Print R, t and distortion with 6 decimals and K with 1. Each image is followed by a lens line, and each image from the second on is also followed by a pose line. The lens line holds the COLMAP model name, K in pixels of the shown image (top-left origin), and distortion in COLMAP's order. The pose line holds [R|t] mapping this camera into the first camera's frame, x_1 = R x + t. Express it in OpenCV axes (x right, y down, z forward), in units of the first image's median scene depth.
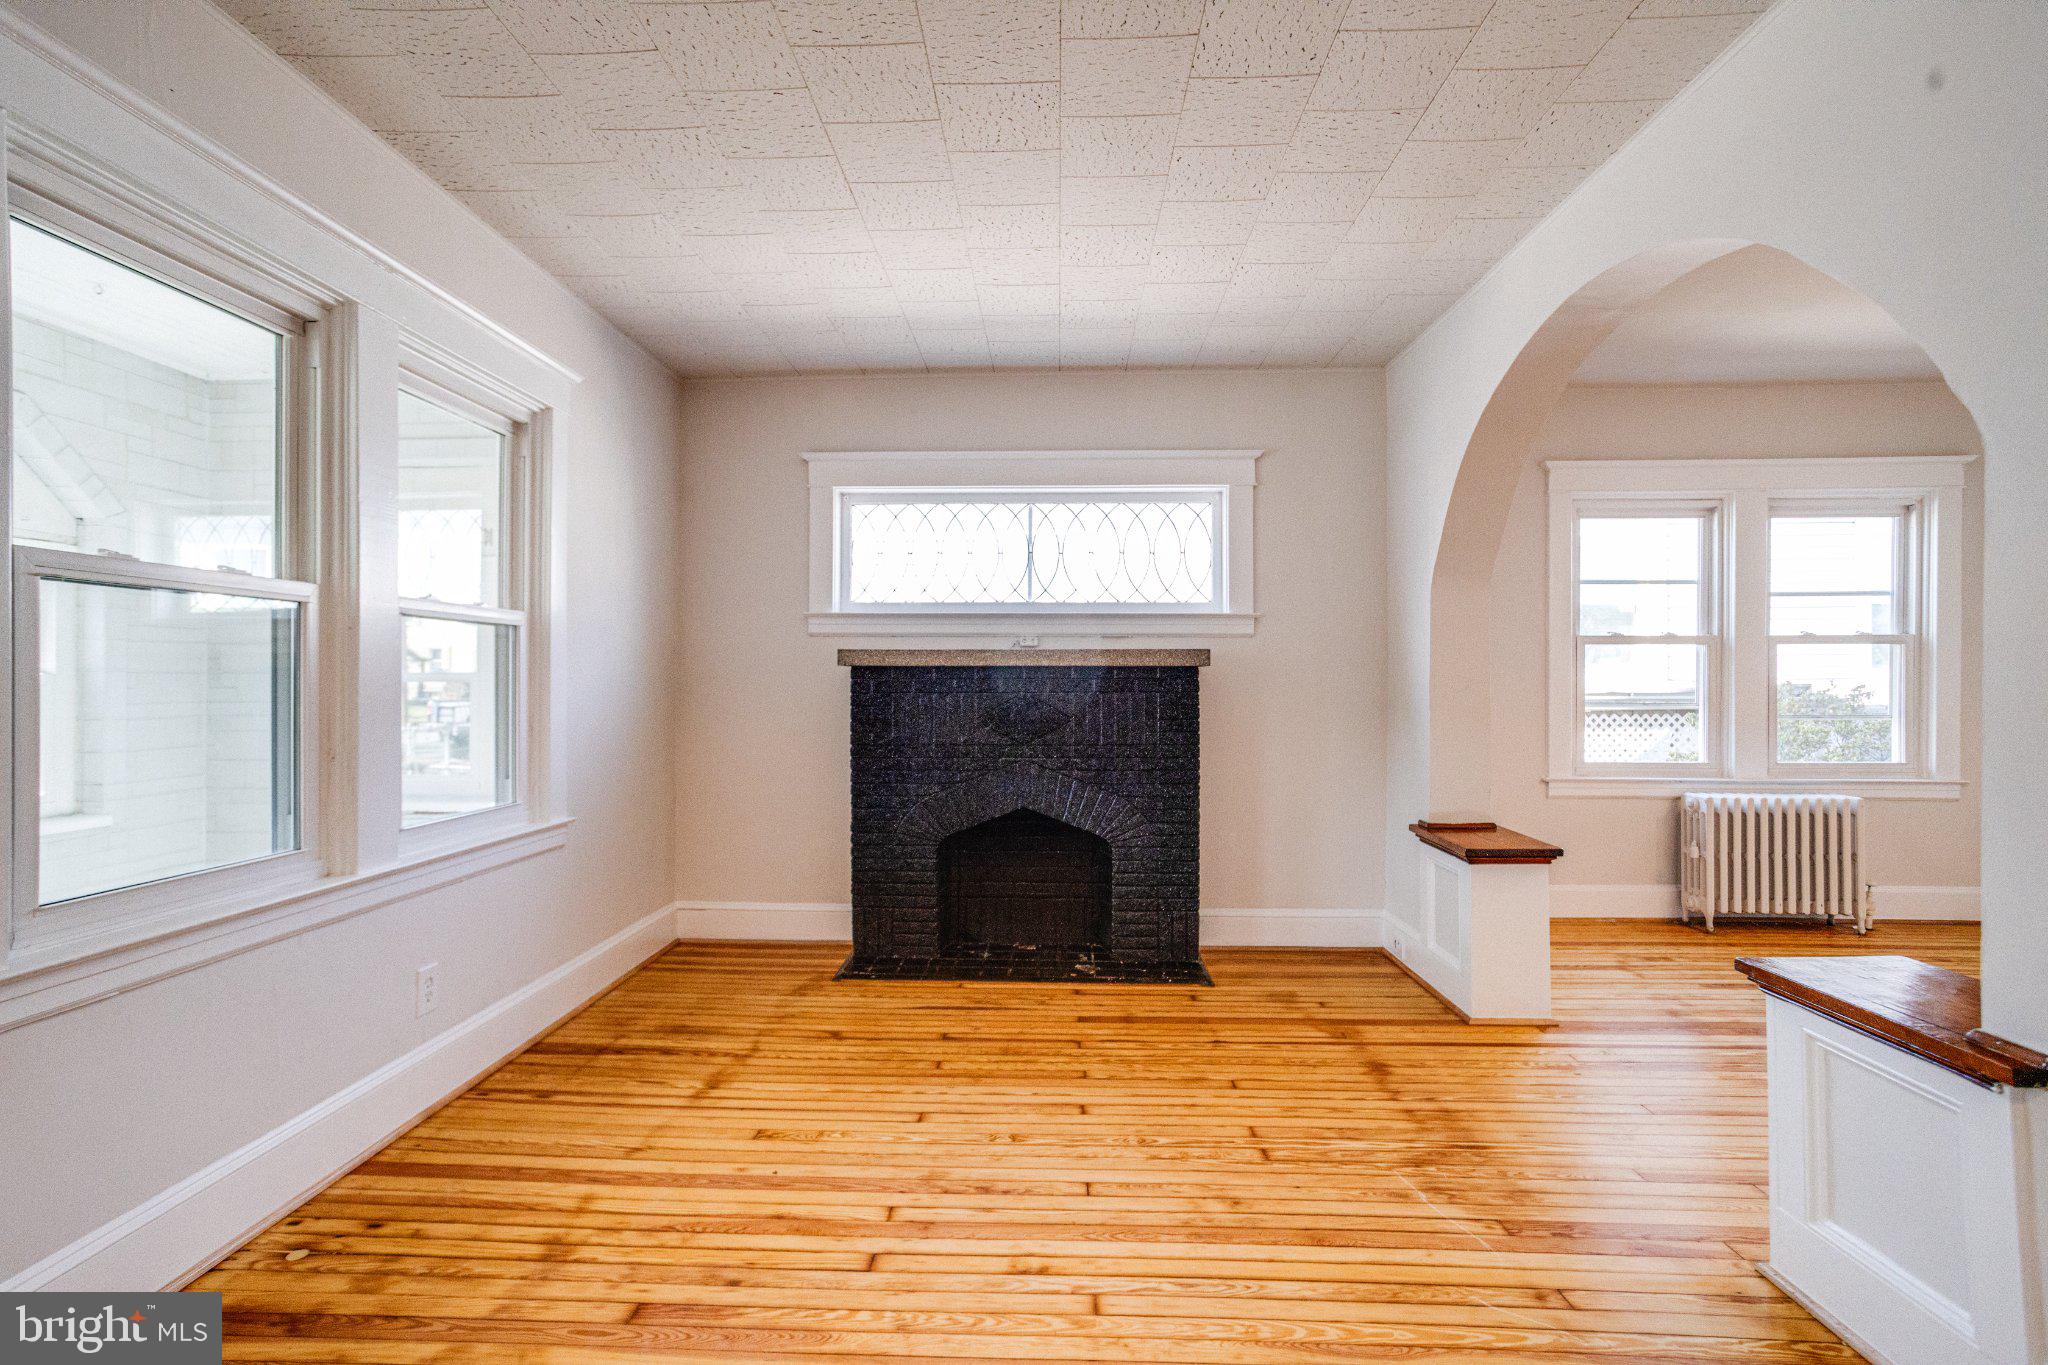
lens RADIAL K [[993.0, 0, 1006.9], [0, 993.0, 680.0], [0, 0, 1]] dist [-0.048288, 0.037008]
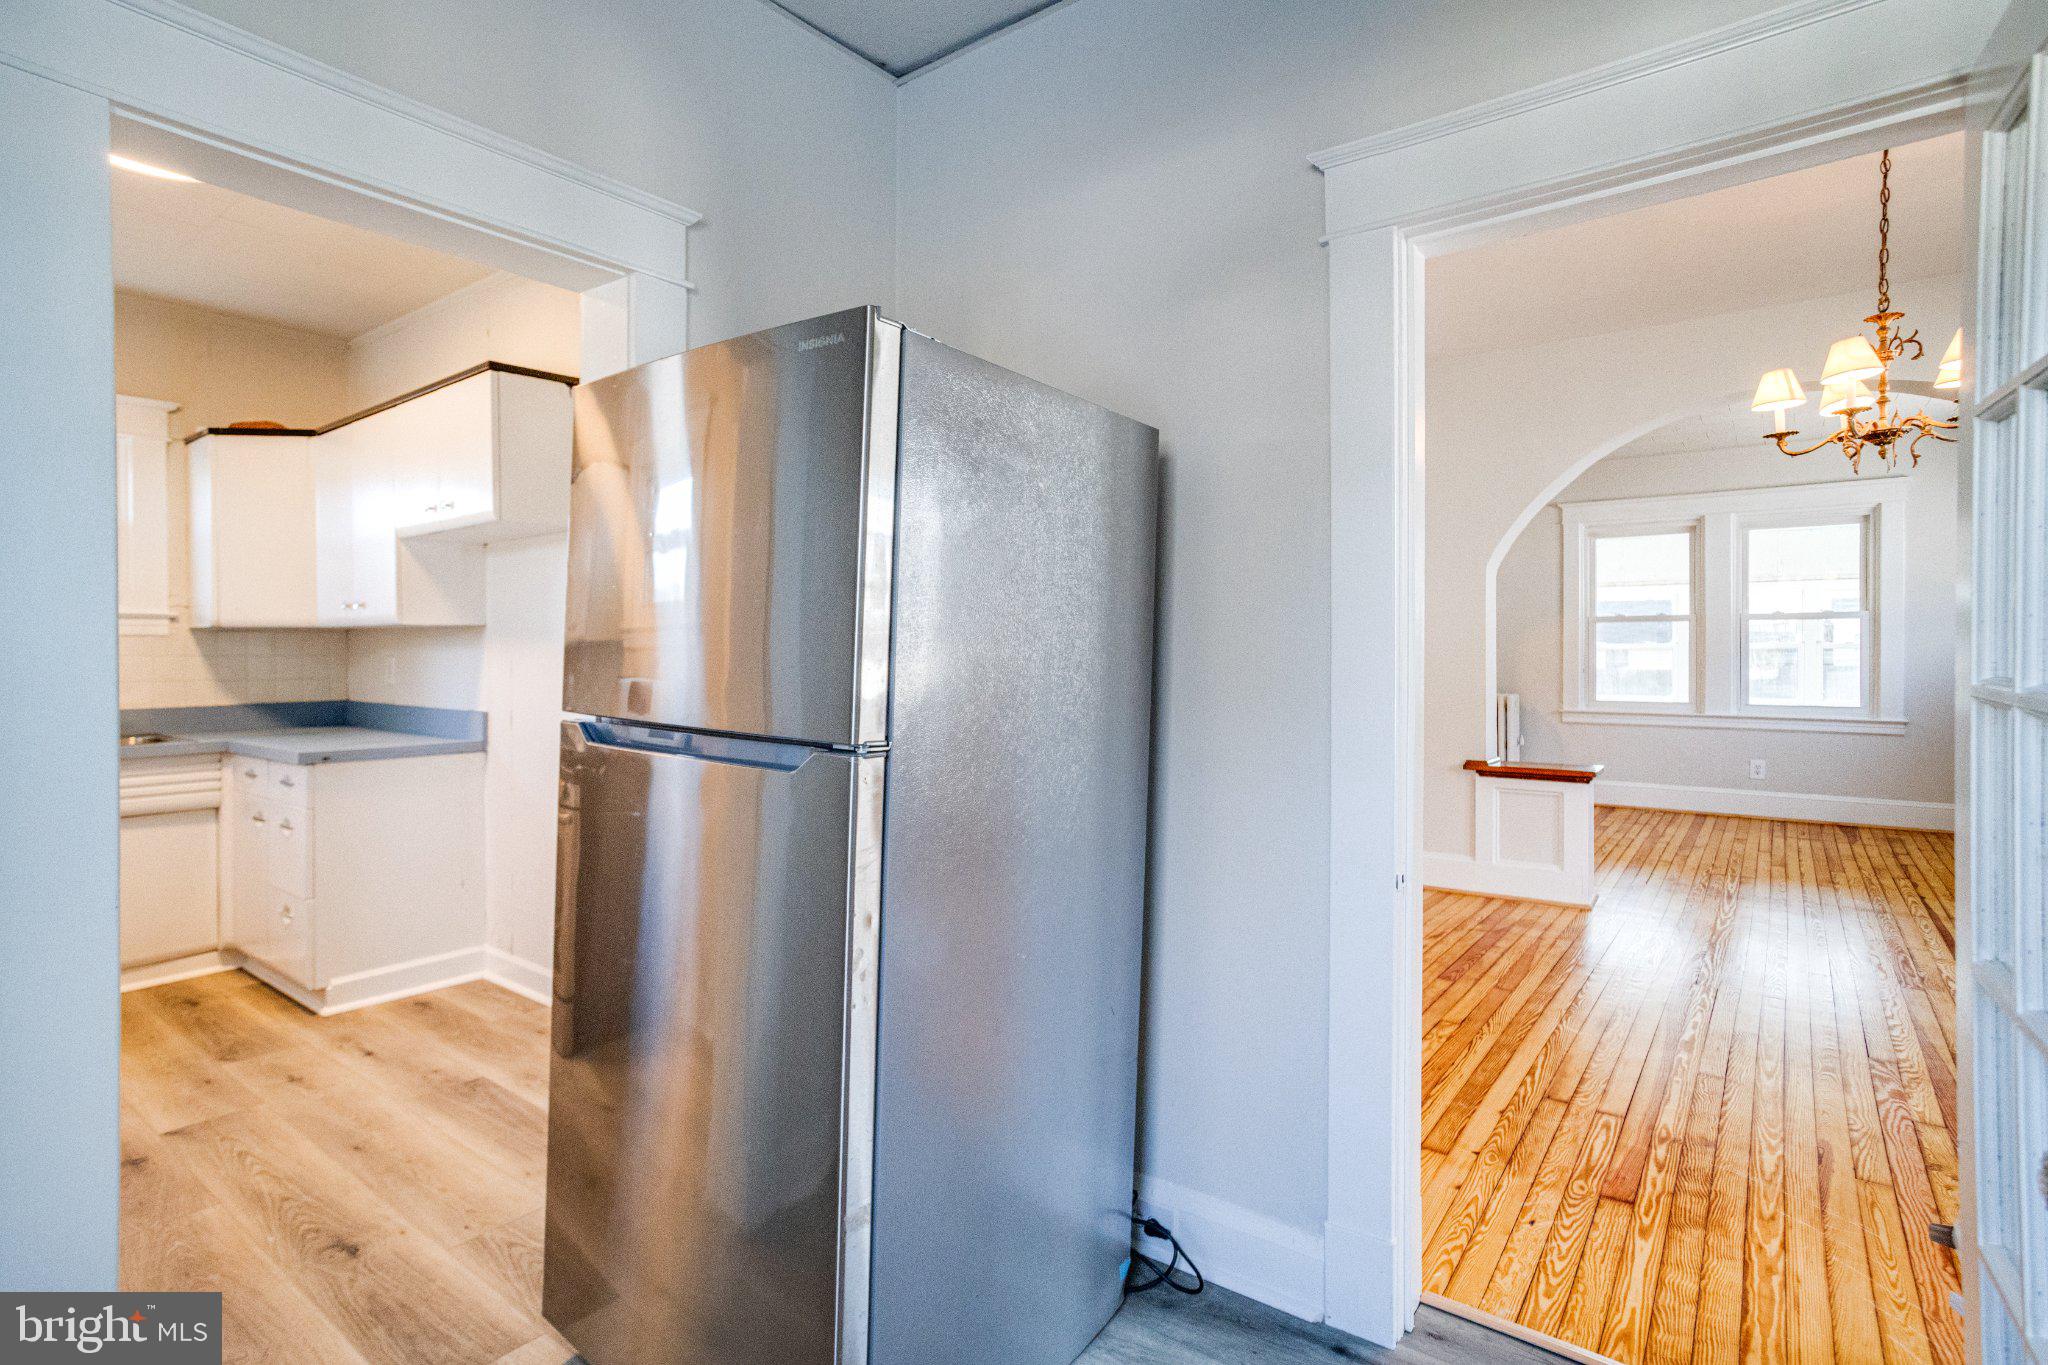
lens RADIAL K [[1026.3, 0, 1025.4], [0, 1026.3, 647.6], [0, 0, 1]] dist [-0.001250, 0.020645]
pose [[-0.551238, 0.001703, -0.834347, 1.866276], [0.005143, 0.999986, -0.001356, -0.001959], [0.834333, -0.005038, -0.551238, 0.633097]]
